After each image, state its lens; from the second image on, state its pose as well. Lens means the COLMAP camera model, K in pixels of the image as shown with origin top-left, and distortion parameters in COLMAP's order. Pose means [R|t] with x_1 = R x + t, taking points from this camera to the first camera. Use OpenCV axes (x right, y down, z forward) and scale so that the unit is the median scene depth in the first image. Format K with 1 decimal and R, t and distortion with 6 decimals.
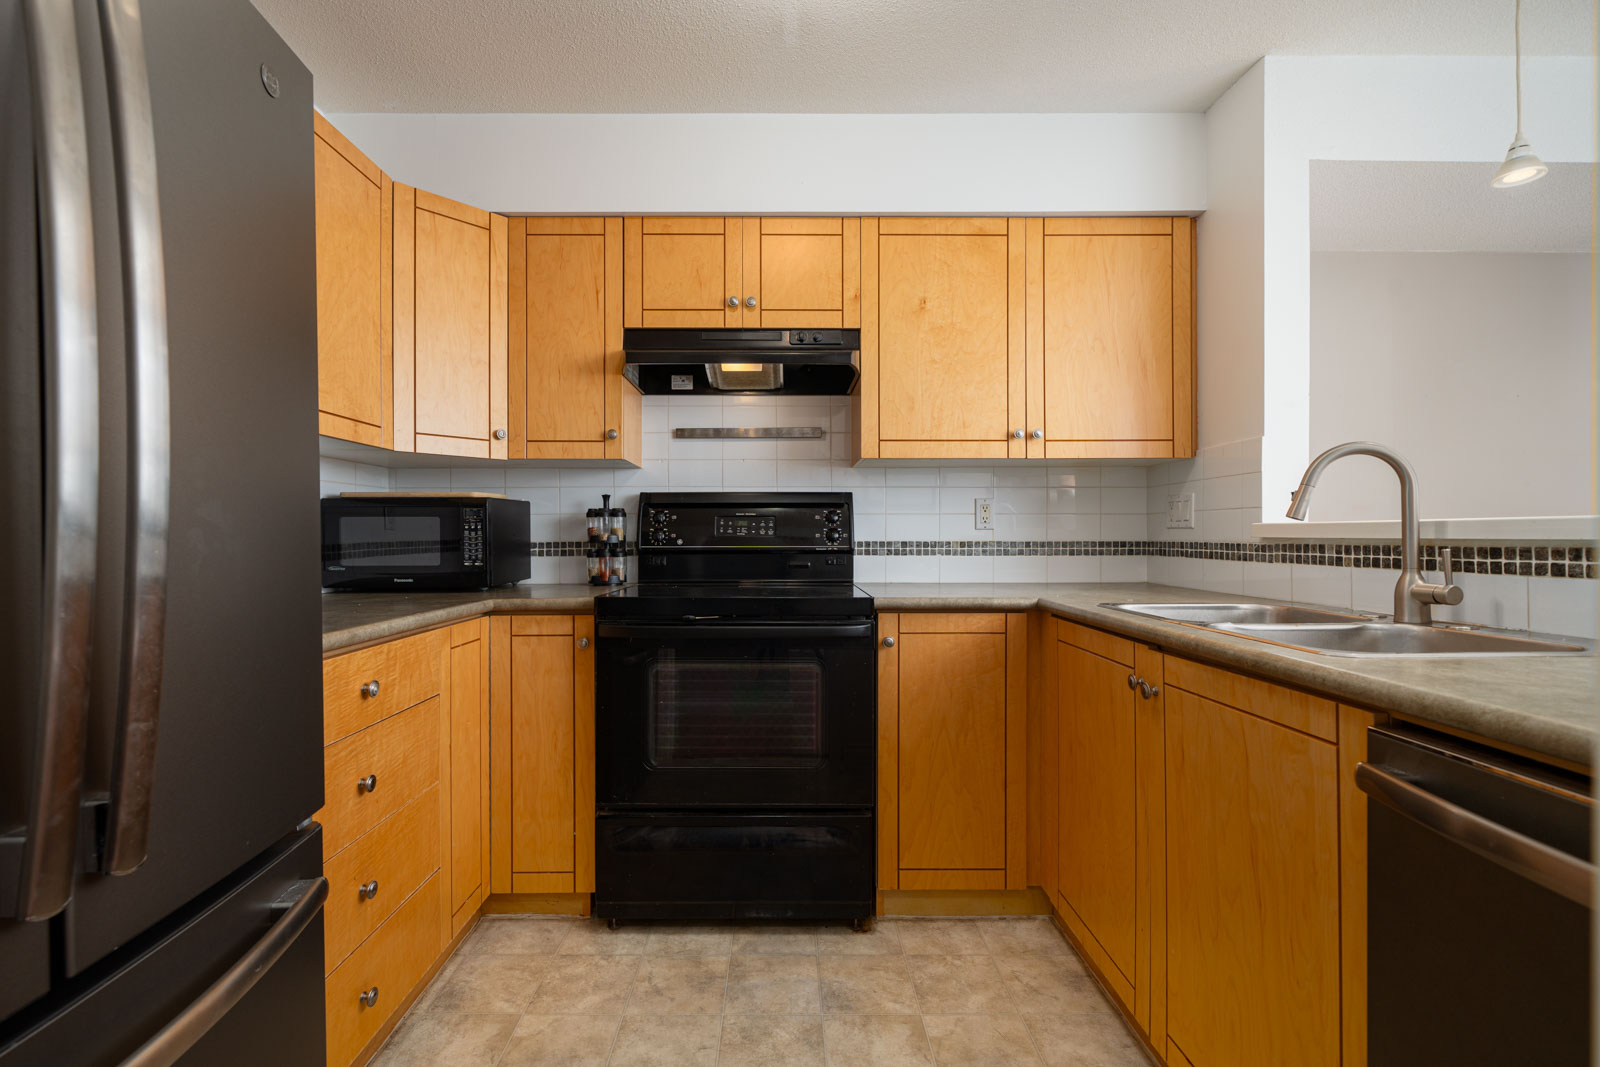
lens RADIAL K [[695.2, 0, 761.2], [0, 695.2, 536.9], [0, 0, 1]] dist [0.000370, -0.000291]
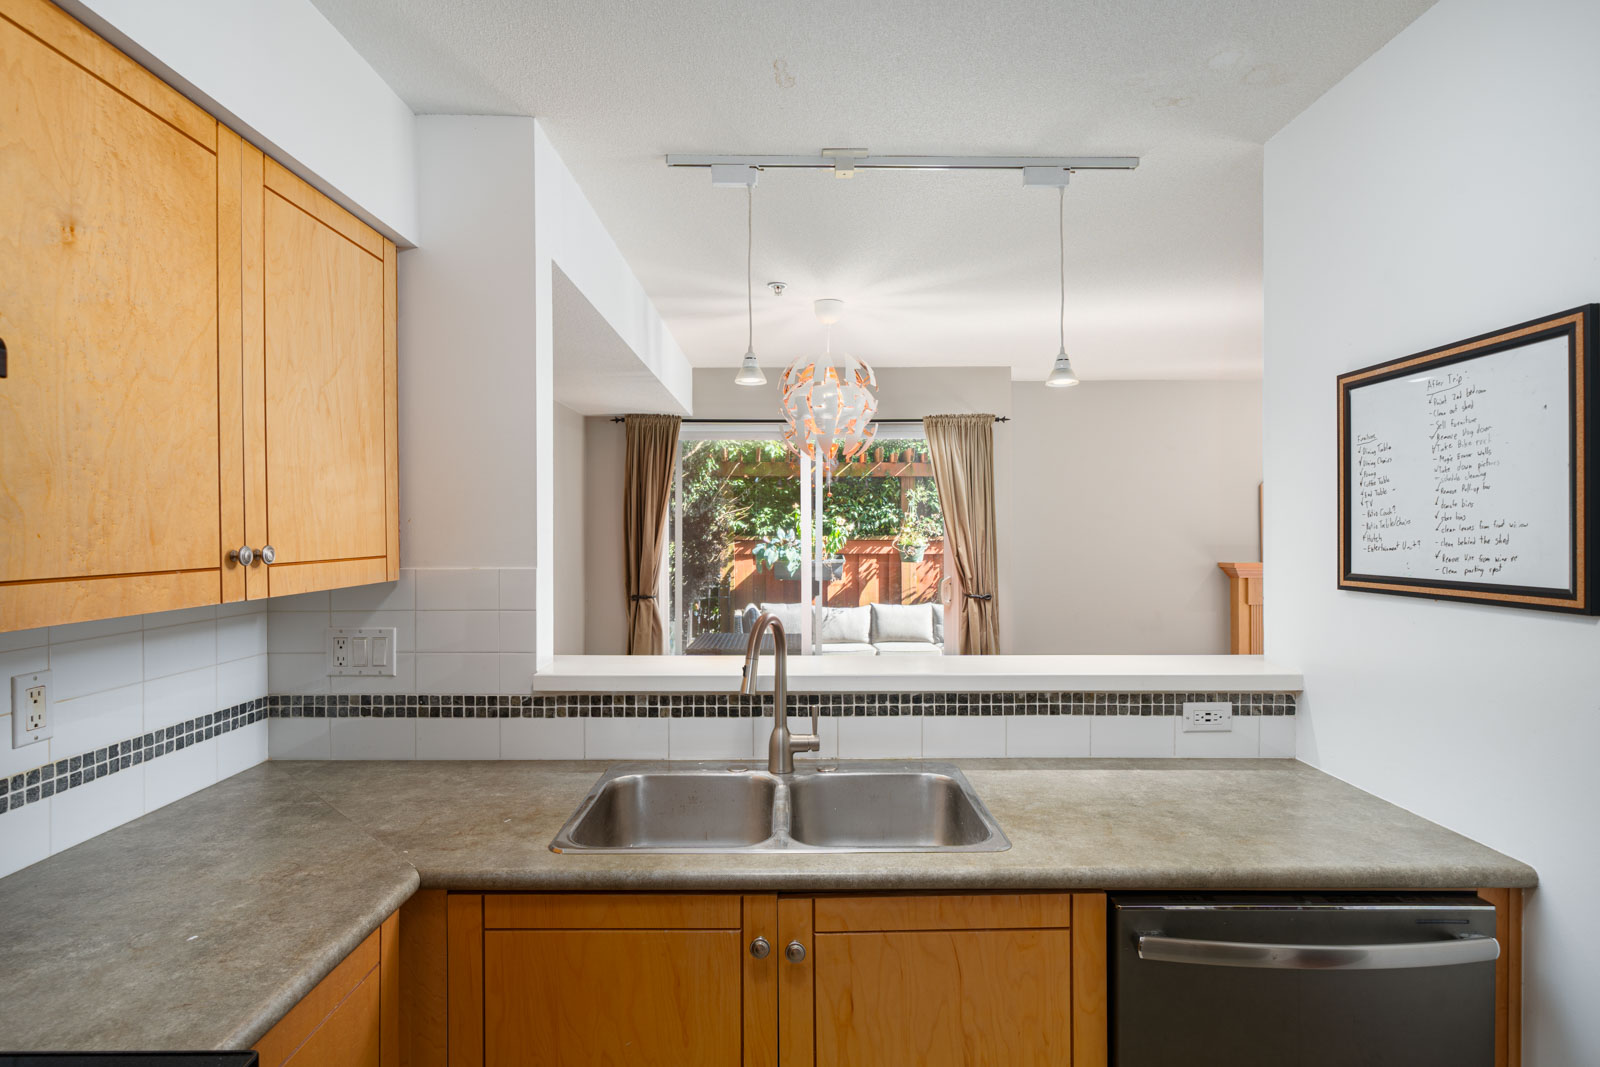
lens RADIAL K [[830.0, 0, 797.9], [0, 830.0, 528.0], [0, 0, 1]] dist [0.002568, -0.000392]
pose [[-0.021208, -0.004787, 0.999764, -0.292331], [0.009836, 0.999939, 0.004996, -0.196175], [-0.999727, 0.009939, -0.021160, 0.704669]]
